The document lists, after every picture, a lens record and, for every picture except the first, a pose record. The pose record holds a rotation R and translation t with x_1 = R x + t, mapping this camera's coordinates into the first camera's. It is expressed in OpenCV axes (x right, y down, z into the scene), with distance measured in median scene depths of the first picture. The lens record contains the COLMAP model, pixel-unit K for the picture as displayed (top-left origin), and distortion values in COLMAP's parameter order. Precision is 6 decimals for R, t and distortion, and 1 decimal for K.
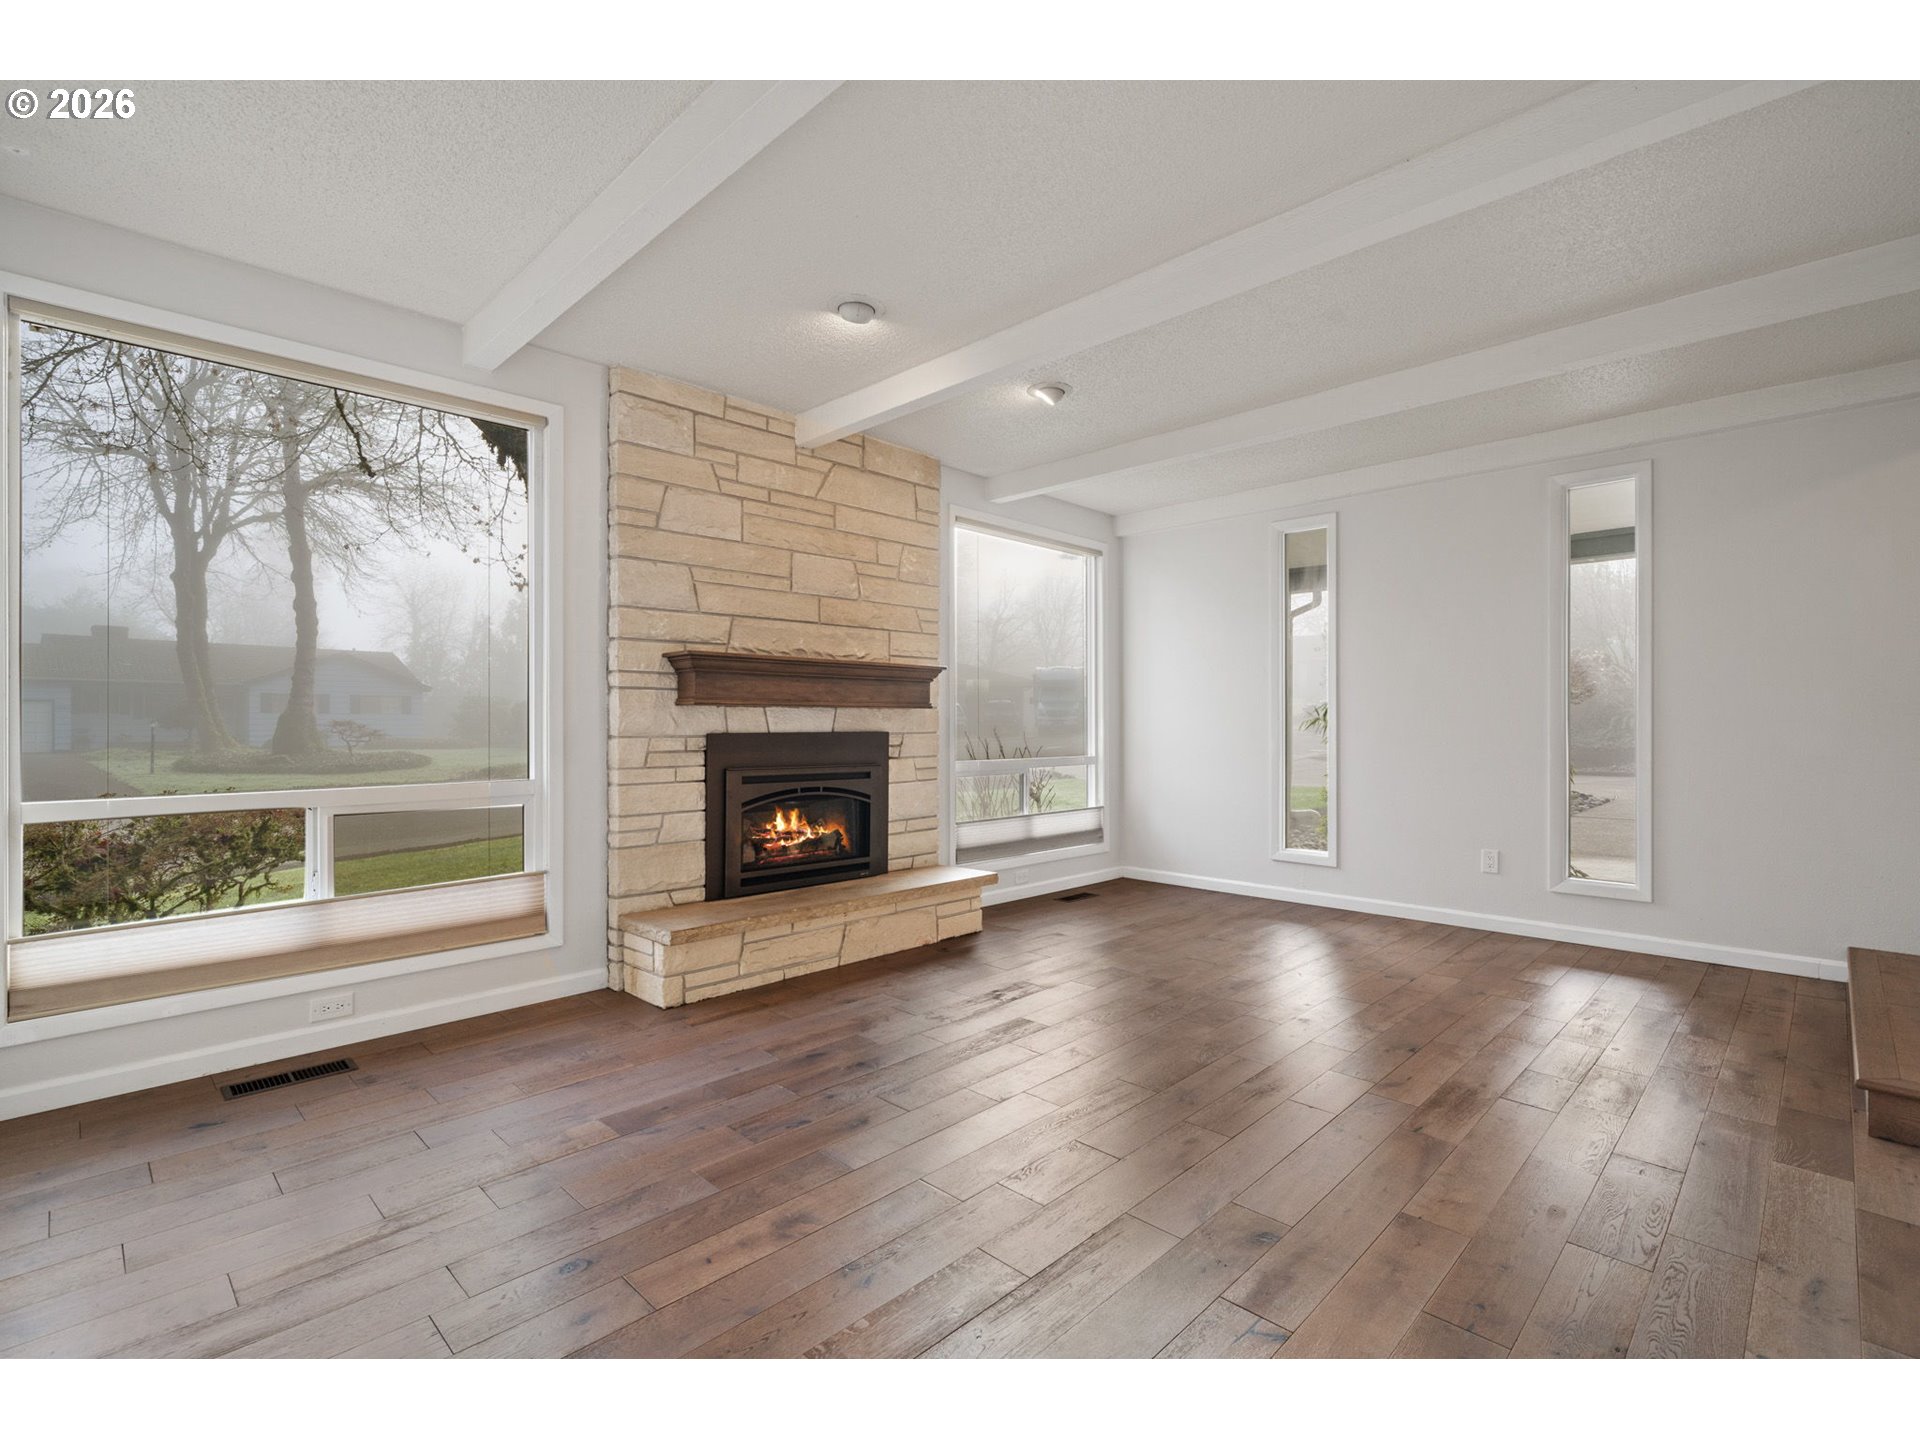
lens RADIAL K [[878.2, 0, 967.2], [0, 878.2, 721.3], [0, 0, 1]] dist [-0.001445, -0.000681]
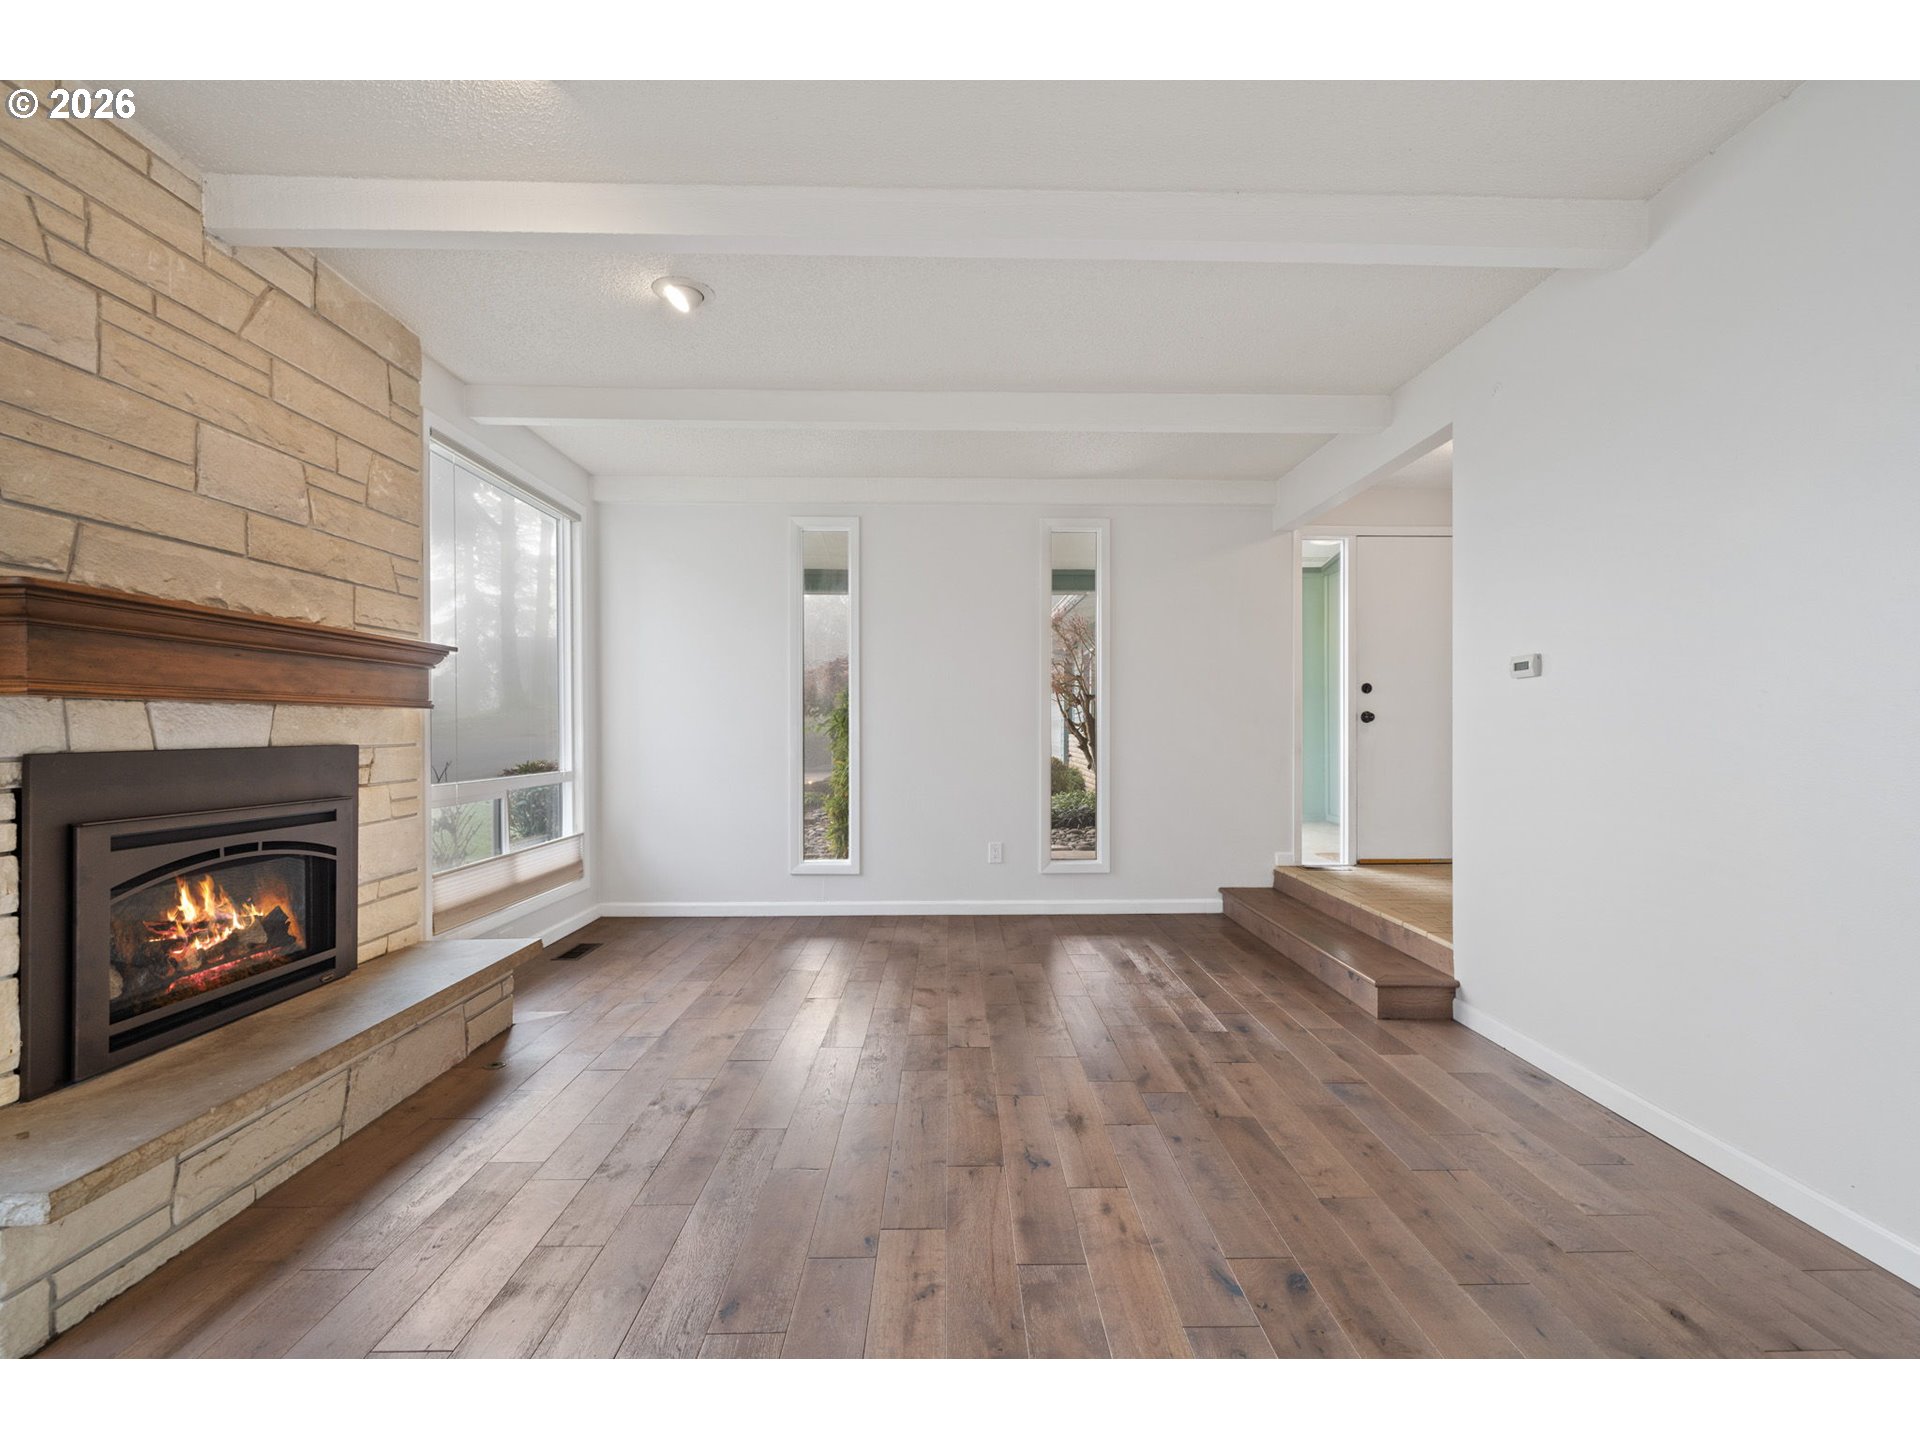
lens RADIAL K [[878.2, 0, 967.5], [0, 878.2, 735.3], [0, 0, 1]] dist [-0.001445, -0.000681]
pose [[0.696618, -0.006011, 0.717417, -0.257296], [-0.001423, 0.999951, 0.009760, -0.001610], [-0.717440, -0.007819, 0.696576, 0.269793]]
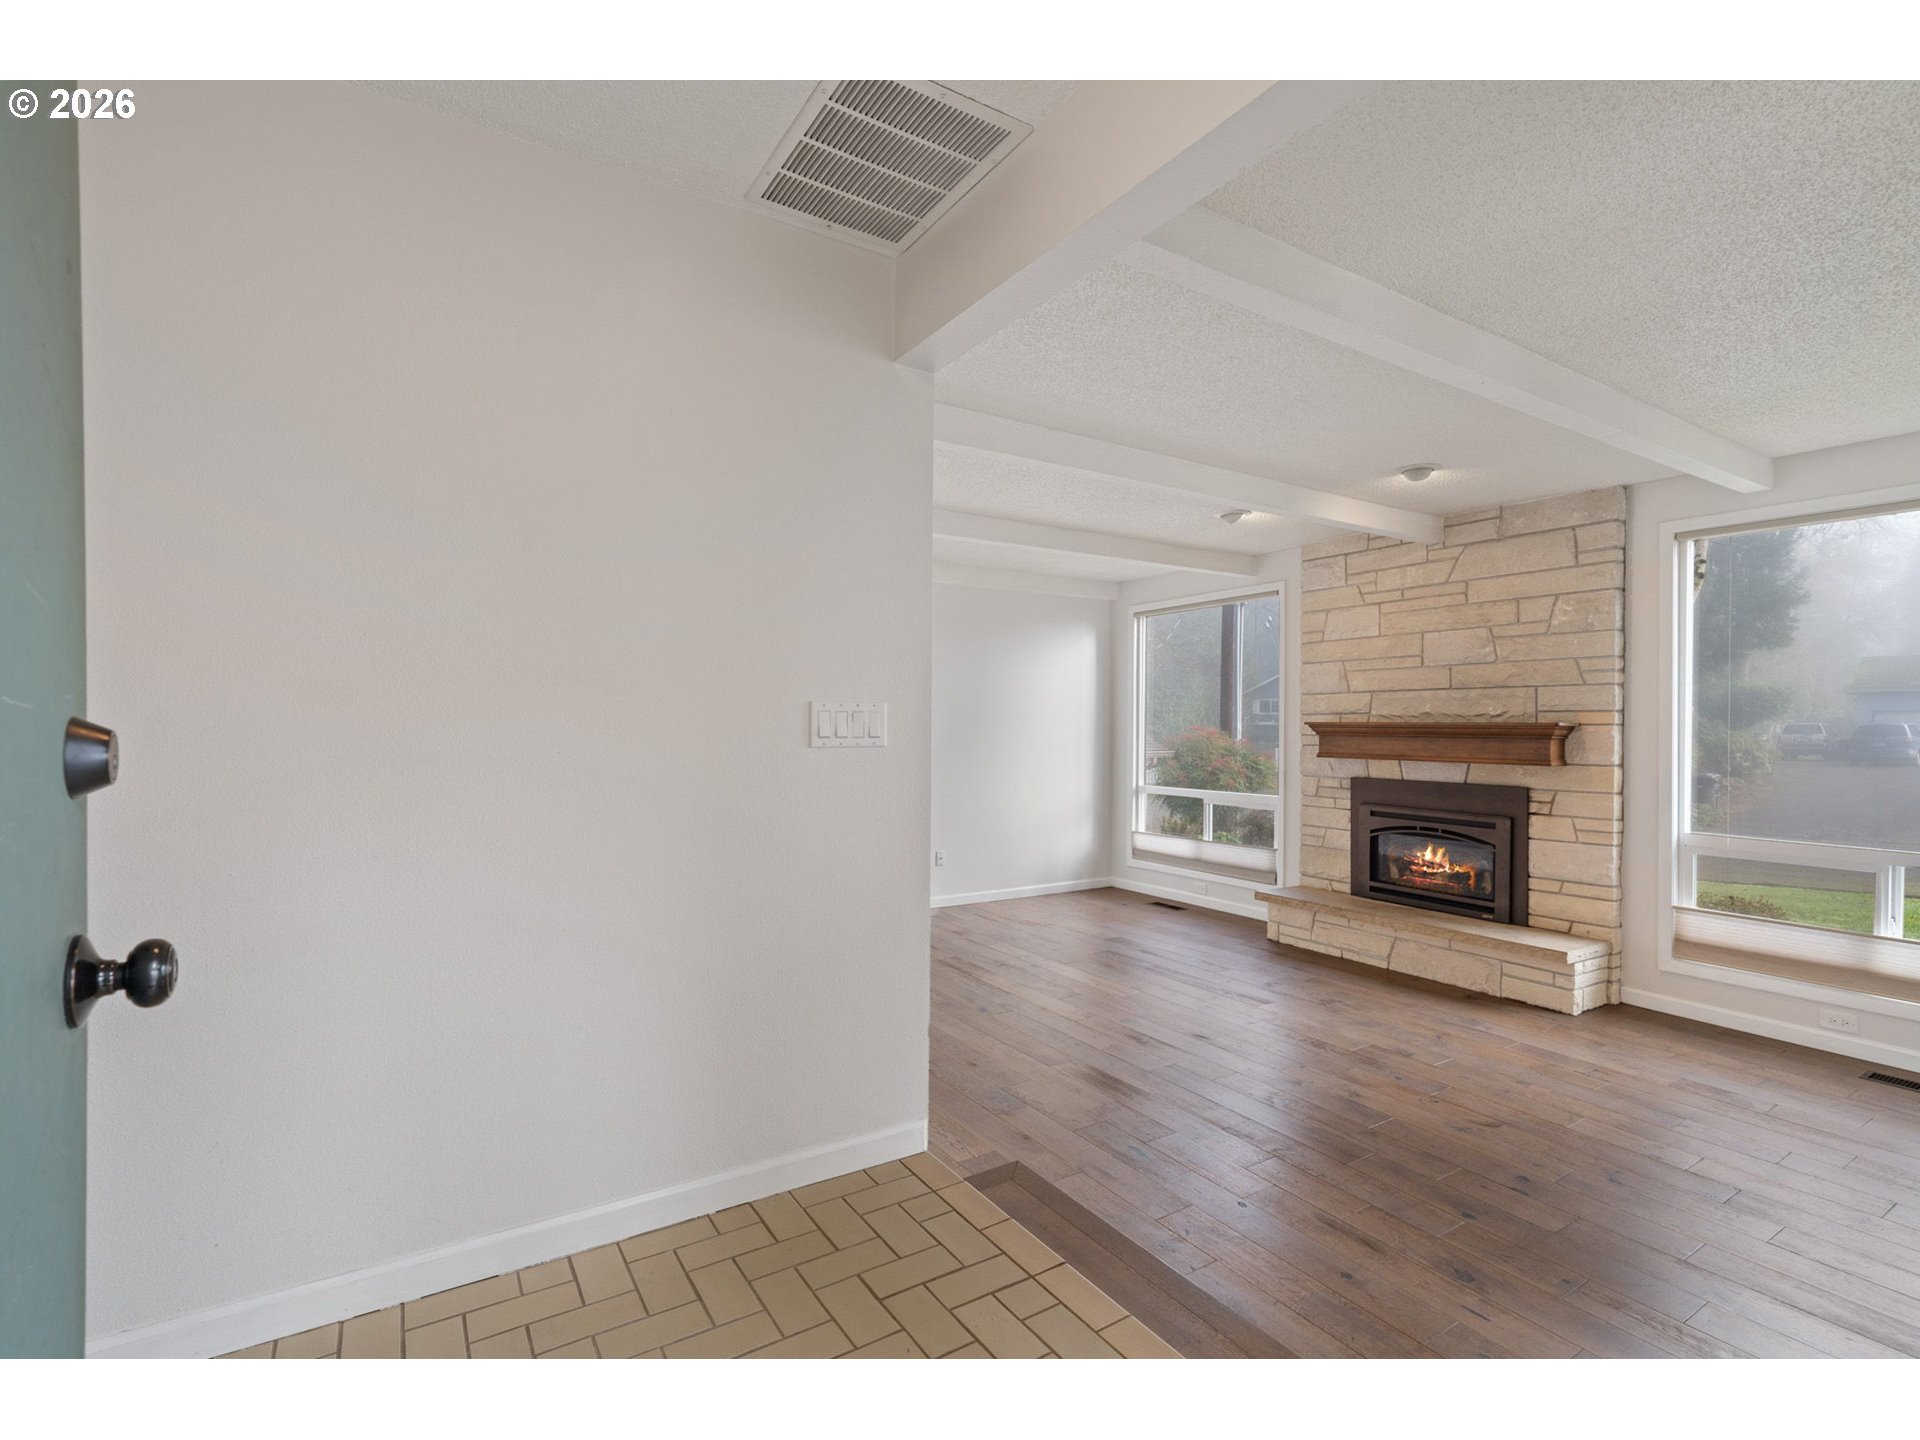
lens RADIAL K [[878.2, 0, 965.1], [0, 878.2, 726.6], [0, 0, 1]] dist [-0.001445, -0.000681]
pose [[-0.219298, 0.001984, -0.975656, 1.129932], [-0.003079, 0.999992, 0.002726, -0.063884], [0.975653, 0.003602, -0.219290, 0.642294]]
